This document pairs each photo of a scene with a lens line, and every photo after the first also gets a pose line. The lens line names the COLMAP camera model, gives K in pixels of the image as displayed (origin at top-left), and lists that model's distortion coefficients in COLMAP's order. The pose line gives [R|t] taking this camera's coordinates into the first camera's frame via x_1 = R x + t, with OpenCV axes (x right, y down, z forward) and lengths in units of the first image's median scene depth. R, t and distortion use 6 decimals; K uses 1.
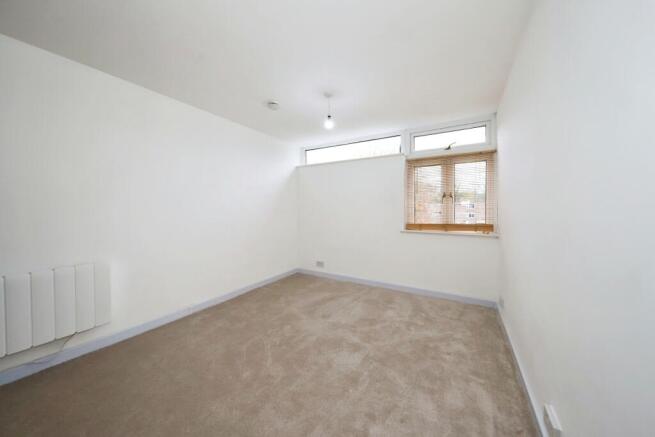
lens RADIAL K [[228.3, 0, 325.7], [0, 228.3, 219.0], [0, 0, 1]] dist [-0.001730, -0.000018]
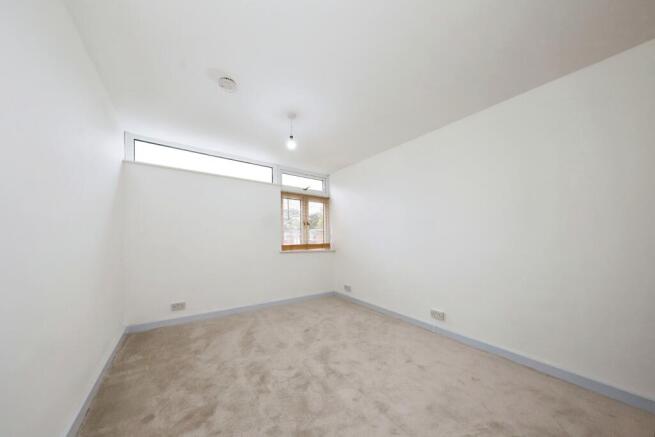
lens RADIAL K [[211.1, 0, 335.6], [0, 211.1, 238.2], [0, 0, 1]] dist [-0.002852, -0.000365]
pose [[0.388773, -0.005198, 0.921319, -0.559410], [0.024687, 0.999684, -0.004777, -0.004888], [-0.921003, 0.024601, 0.388778, 0.345914]]
